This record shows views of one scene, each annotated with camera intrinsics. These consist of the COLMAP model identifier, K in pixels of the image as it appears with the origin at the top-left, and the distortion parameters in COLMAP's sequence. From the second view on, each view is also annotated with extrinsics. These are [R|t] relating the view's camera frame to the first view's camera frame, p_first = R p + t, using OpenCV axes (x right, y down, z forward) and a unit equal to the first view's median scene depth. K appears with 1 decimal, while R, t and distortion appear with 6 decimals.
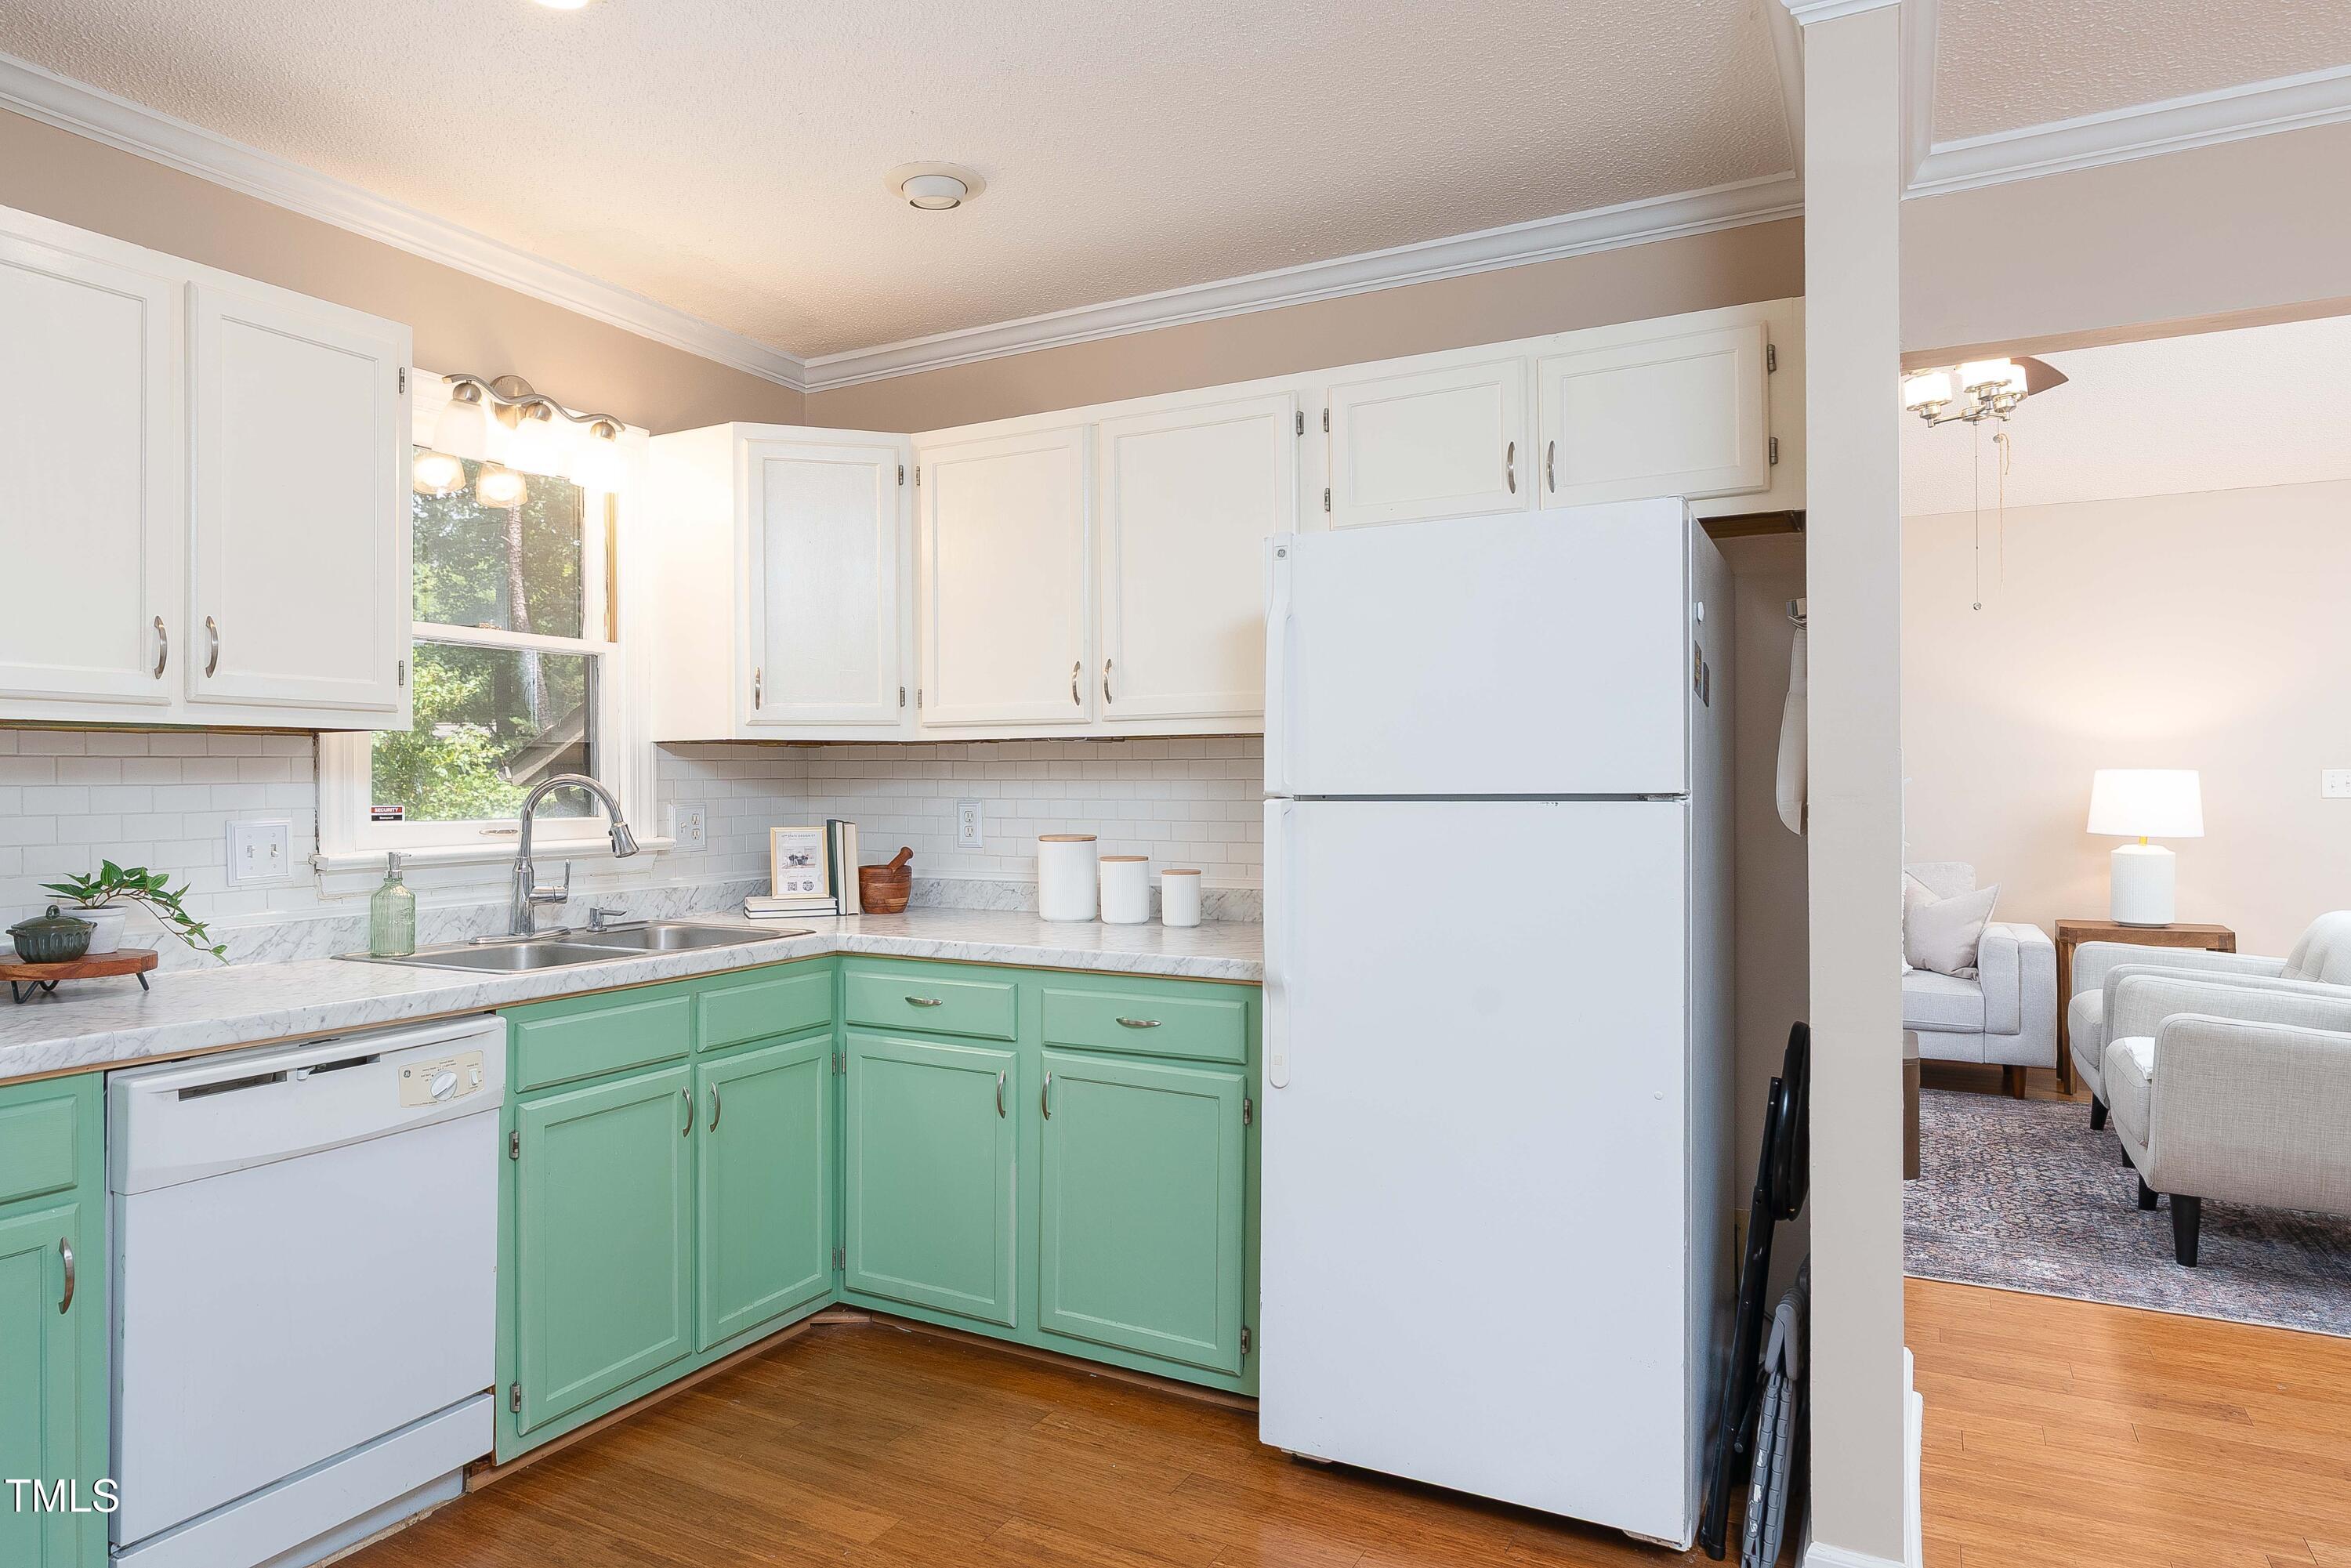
lens RADIAL K [[1407.8, 0, 1104.4], [0, 1407.8, 776.9], [0, 0, 1]] dist [-0.002291, 0.002291]
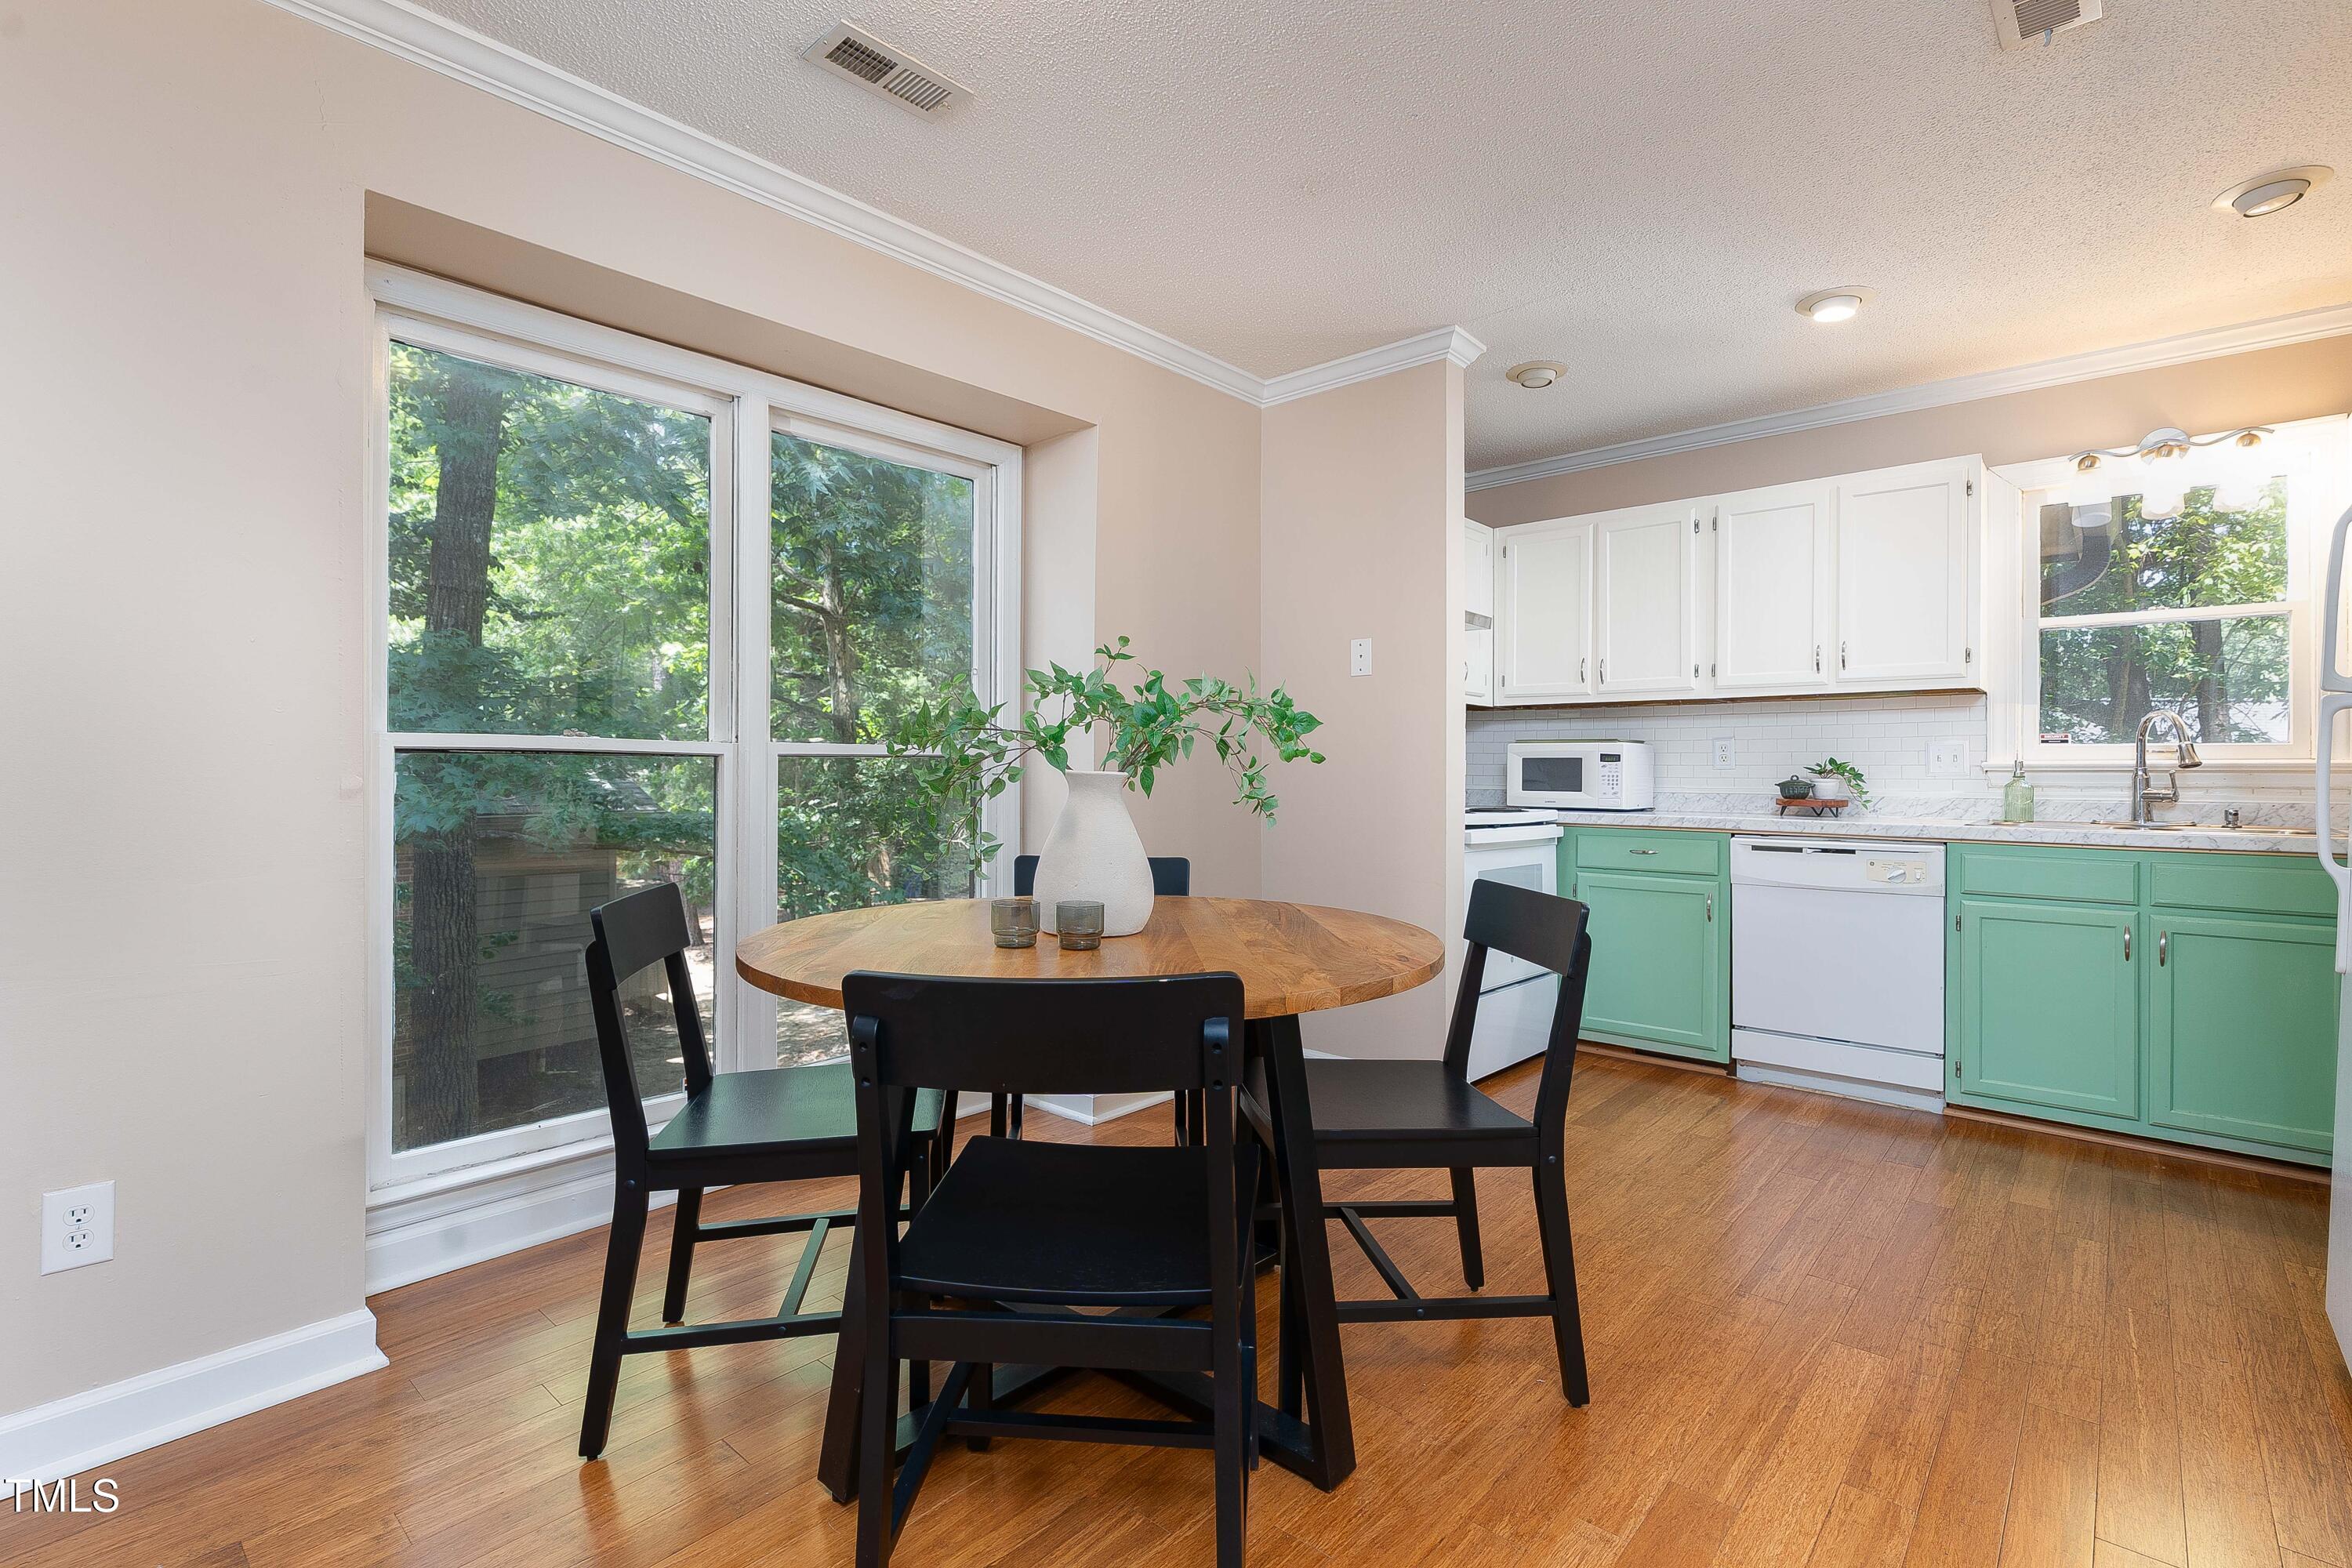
lens RADIAL K [[1086.5, 0, 1181.7], [0, 1086.5, 772.1], [0, 0, 1]] dist [-0.003734, -0.000893]
pose [[-0.206266, 0.008037, -0.978463, 0.856580], [0.002441, 0.999967, 0.007699, 0.049416], [0.978493, -0.000801, -0.206279, 0.265826]]
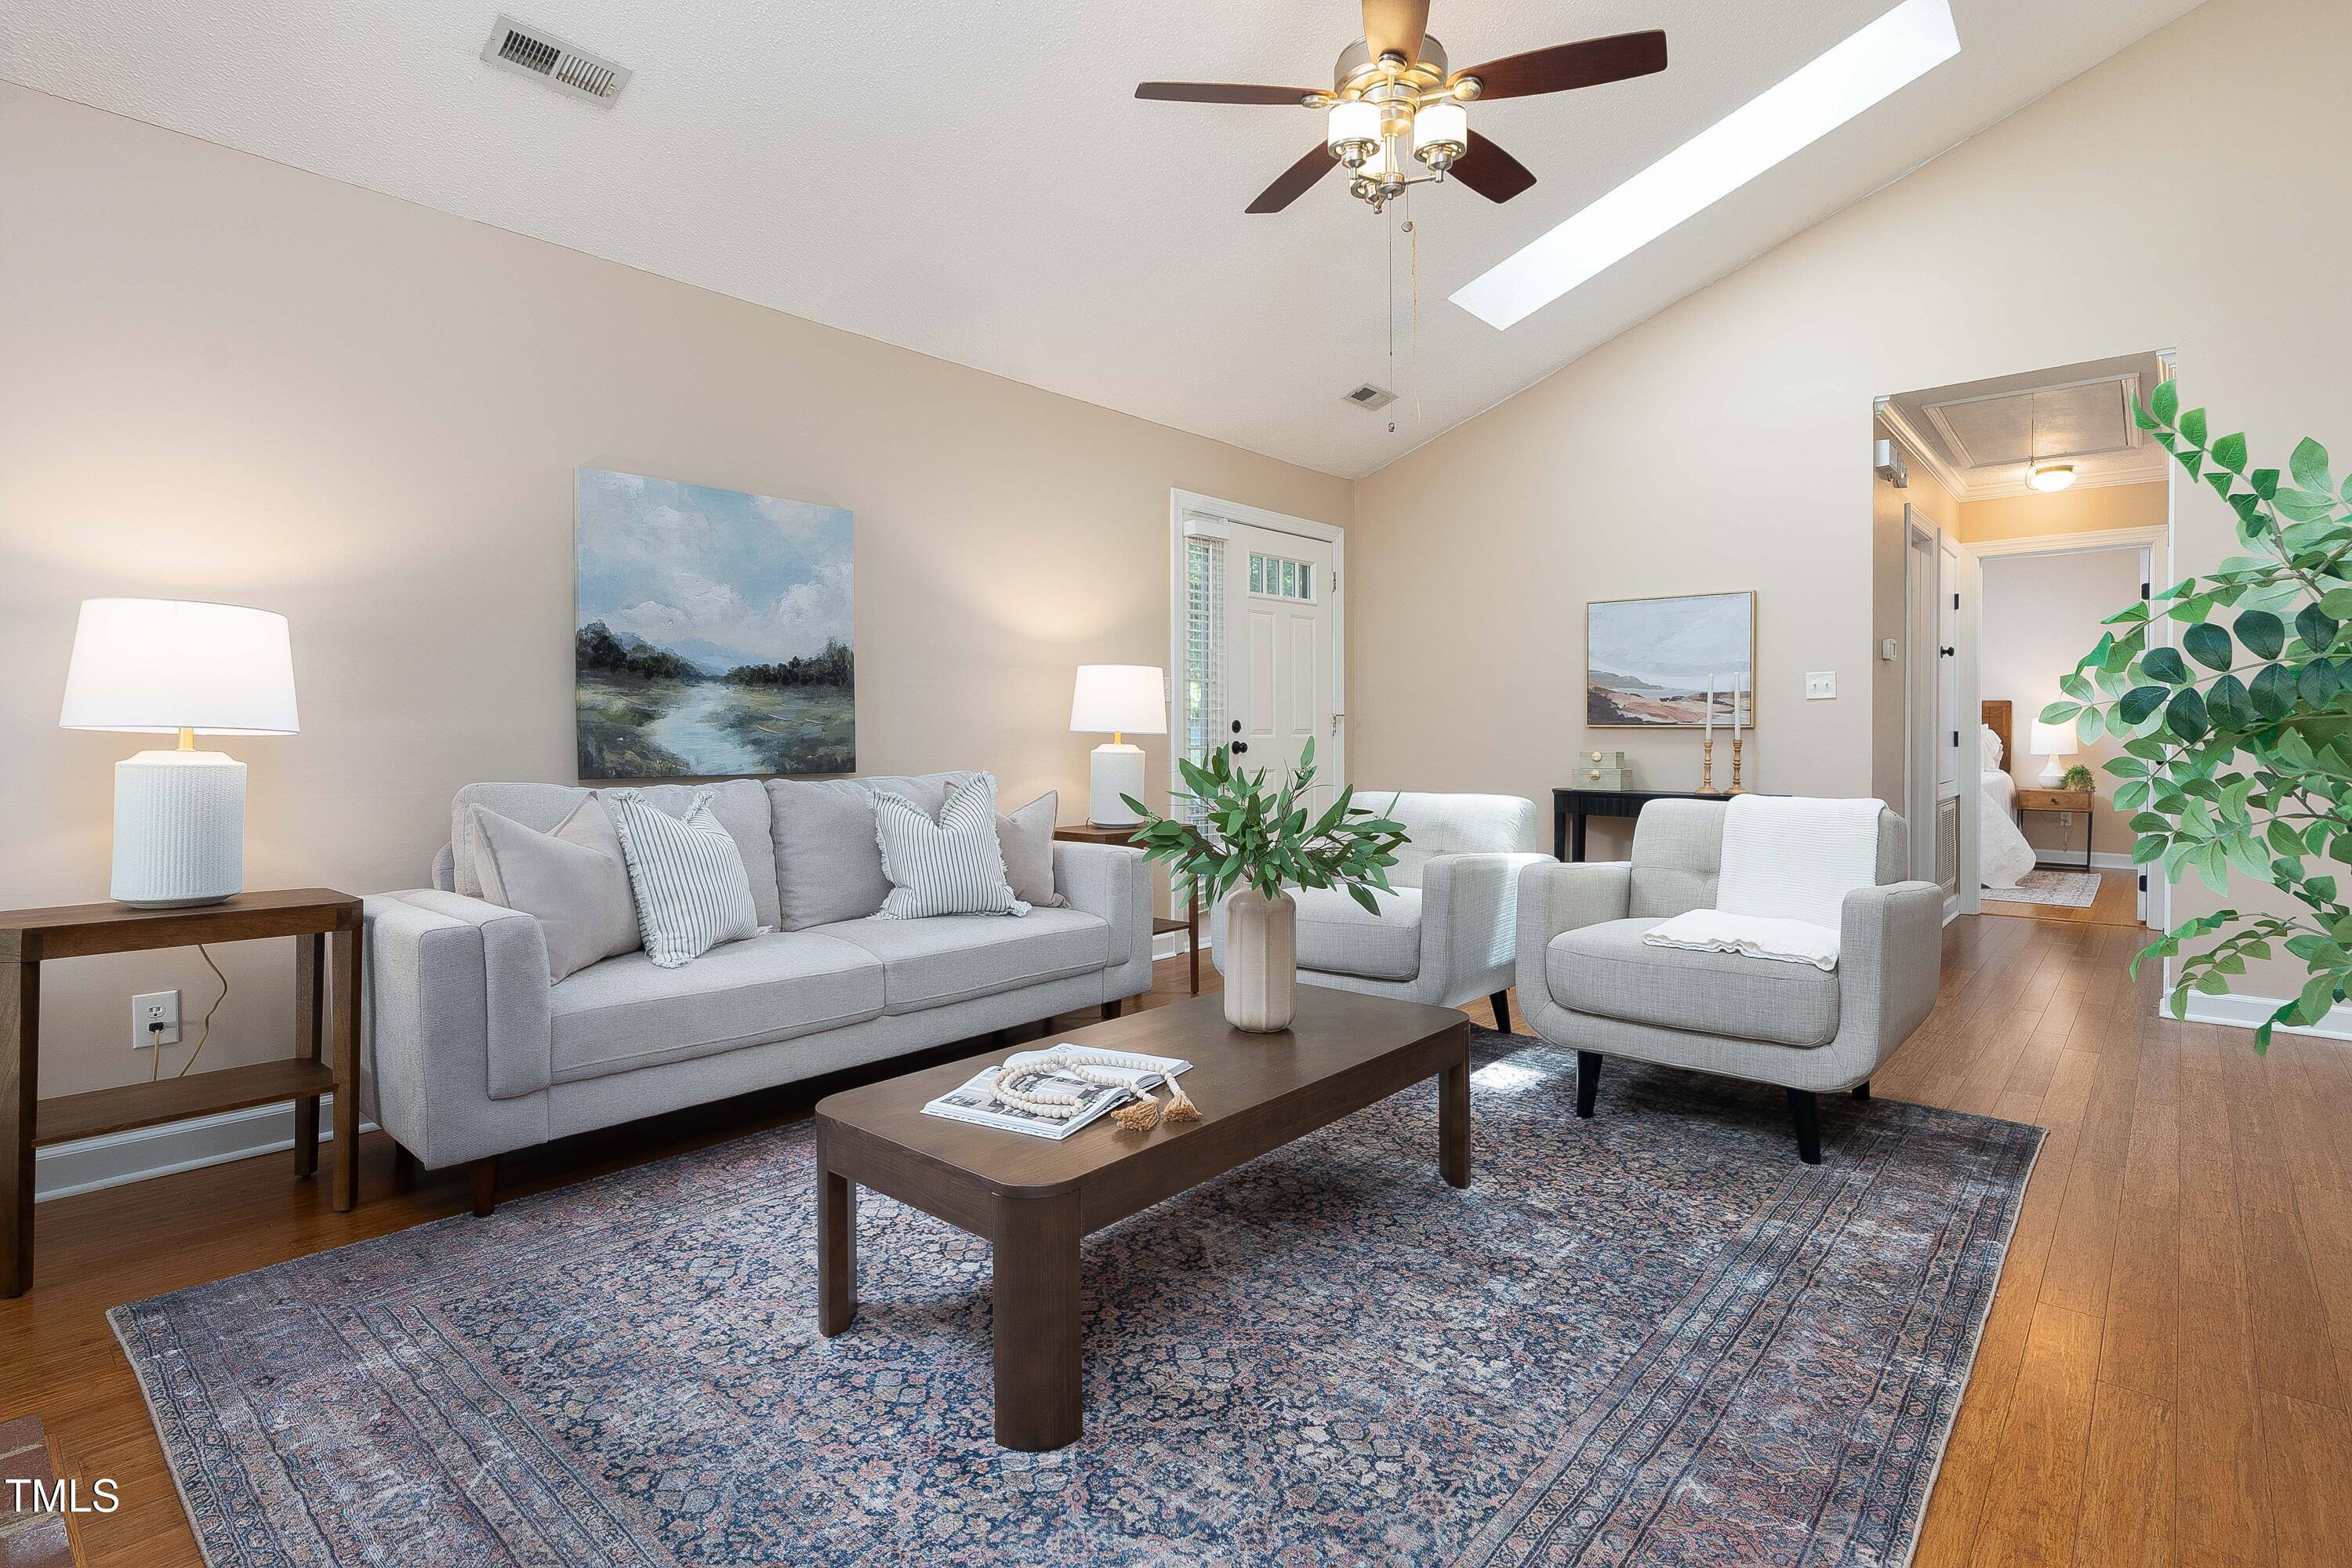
lens RADIAL K [[1136.8, 0, 1181.1], [0, 1136.8, 757.8], [0, 0, 1]] dist [-0.002187, 0.000099]
pose [[0.212168, -0.017165, 0.977082, -0.049136], [-0.002791, 0.999831, 0.018171, 0.078896], [-0.977229, -0.006582, 0.212084, 1.434781]]
